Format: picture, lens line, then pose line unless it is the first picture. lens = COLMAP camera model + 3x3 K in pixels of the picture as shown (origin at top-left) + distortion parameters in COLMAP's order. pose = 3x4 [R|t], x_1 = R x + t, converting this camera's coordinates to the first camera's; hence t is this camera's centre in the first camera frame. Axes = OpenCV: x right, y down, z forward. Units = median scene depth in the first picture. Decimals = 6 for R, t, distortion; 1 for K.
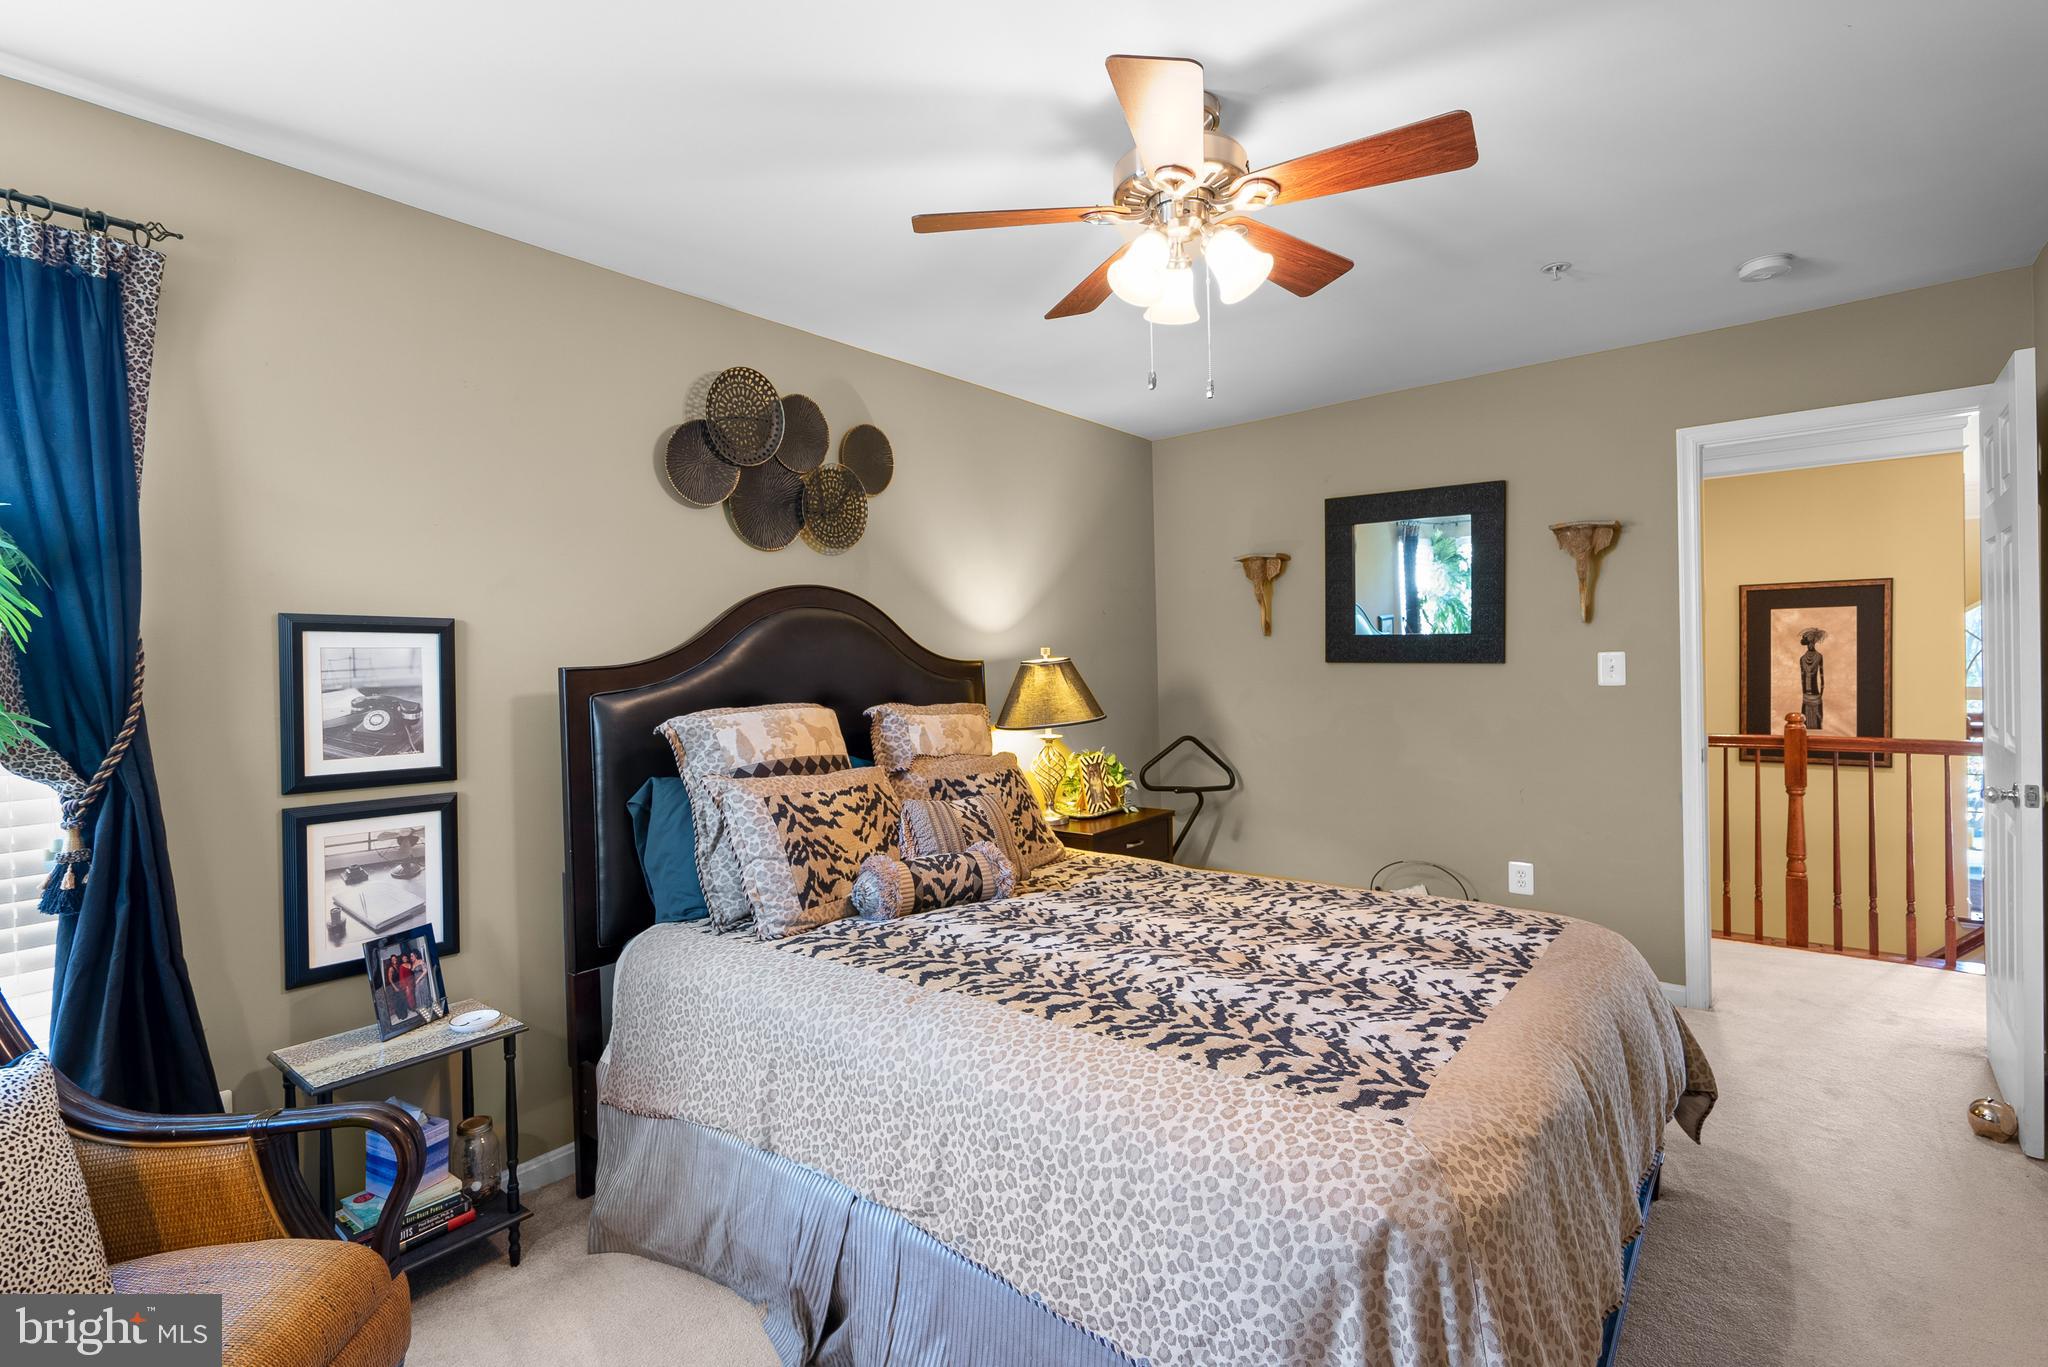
lens RADIAL K [[951.2, 0, 1026.8], [0, 951.2, 664.7], [0, 0, 1]] dist [-0.004224, -0.000306]
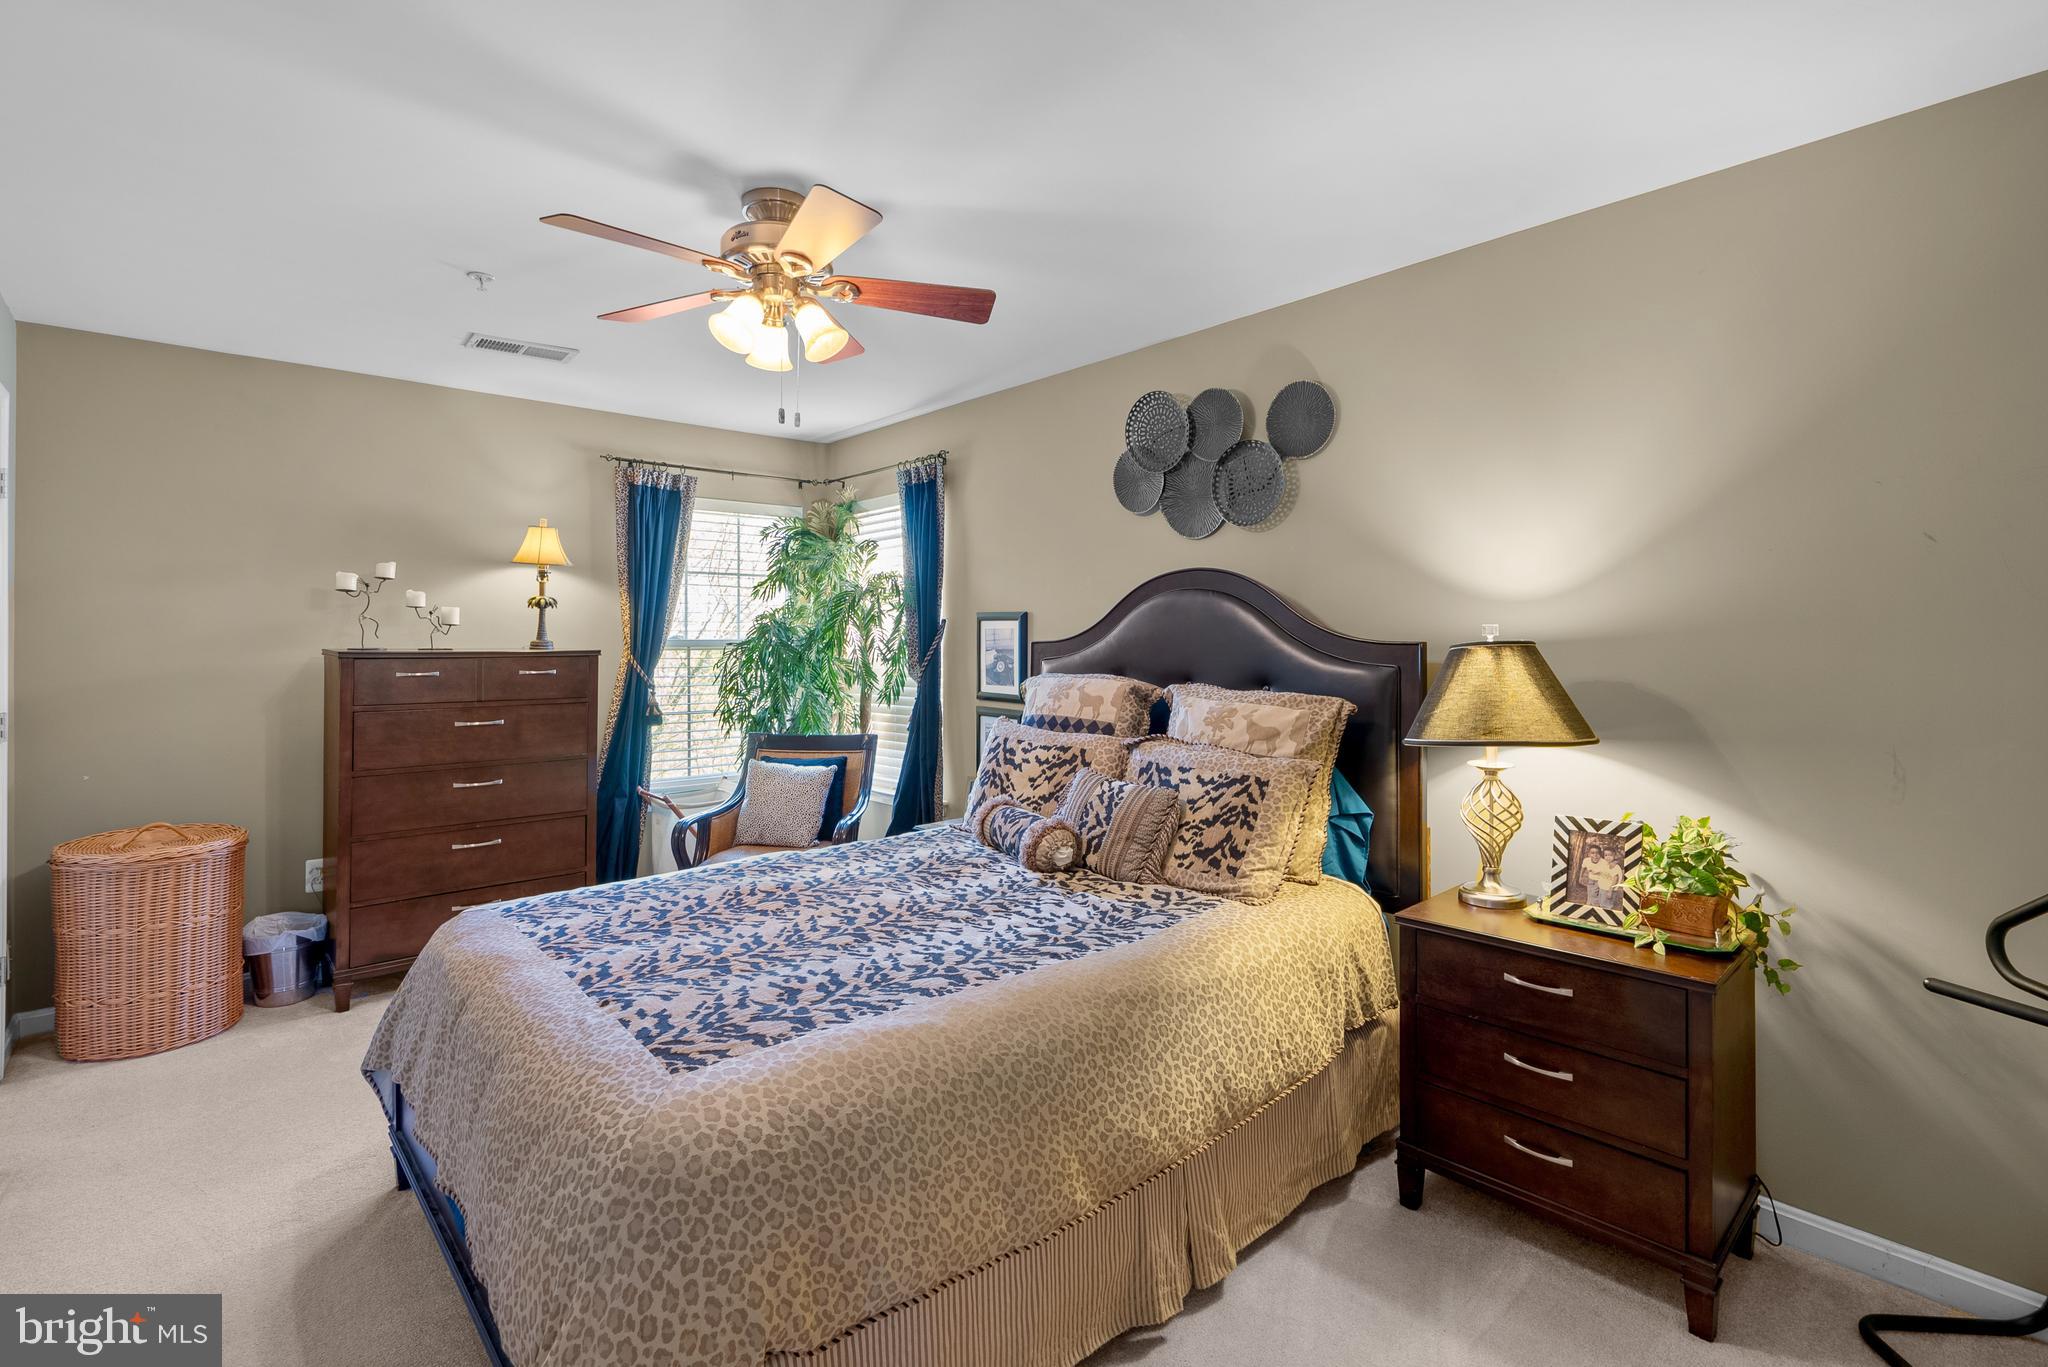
lens RADIAL K [[951.2, 0, 1026.8], [0, 951.2, 664.7], [0, 0, 1]] dist [-0.004224, -0.000306]
pose [[-0.149077, 0.041590, -0.987951, 1.003243], [-0.006891, 0.999047, 0.043097, -0.023239], [0.988802, 0.013233, -0.148648, 1.151205]]
